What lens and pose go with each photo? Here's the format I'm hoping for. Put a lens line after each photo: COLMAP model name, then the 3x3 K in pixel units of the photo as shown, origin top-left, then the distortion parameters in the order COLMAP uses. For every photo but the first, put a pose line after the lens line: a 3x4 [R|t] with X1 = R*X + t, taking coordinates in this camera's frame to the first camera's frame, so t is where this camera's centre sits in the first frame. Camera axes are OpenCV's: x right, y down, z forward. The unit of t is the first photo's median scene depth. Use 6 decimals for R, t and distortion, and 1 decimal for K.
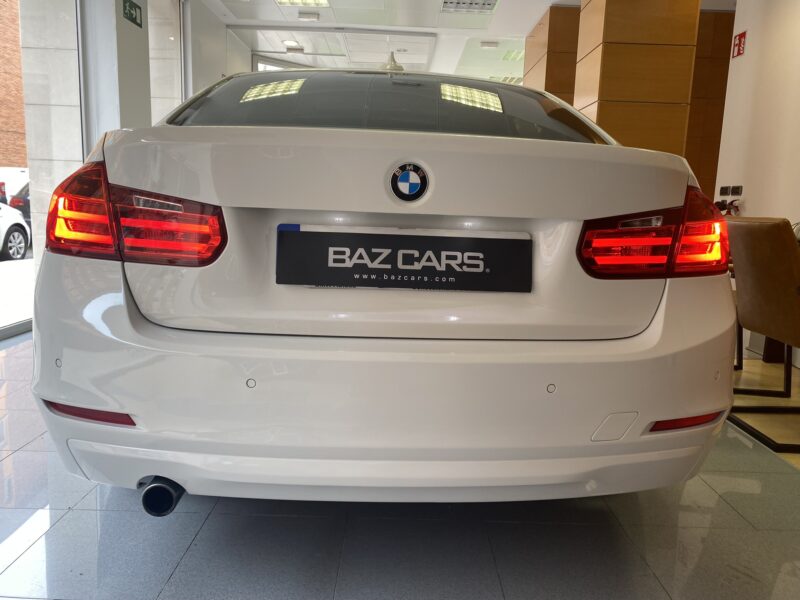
lens RADIAL K [[615.8, 0, 400.0], [0, 615.8, 300.0], [0, 0, 1]] dist [0.005016, 0.001387]
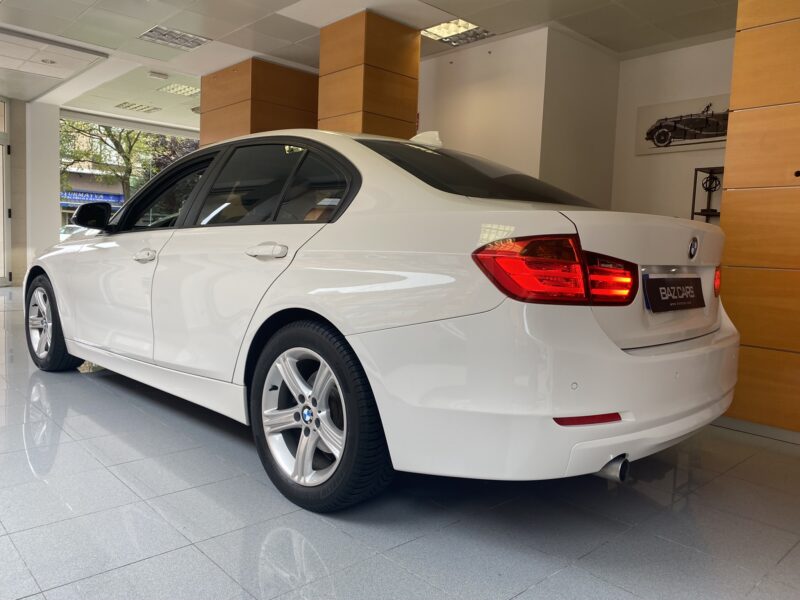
lens RADIAL K [[615.8, 0, 400.0], [0, 615.8, 300.0], [0, 0, 1]] dist [0.005016, 0.001387]
pose [[0.727804, -0.065224, 0.682676, -1.712341], [0.093718, 0.995587, -0.004793, -0.109204], [-0.679351, 0.067467, 0.730705, 0.280944]]
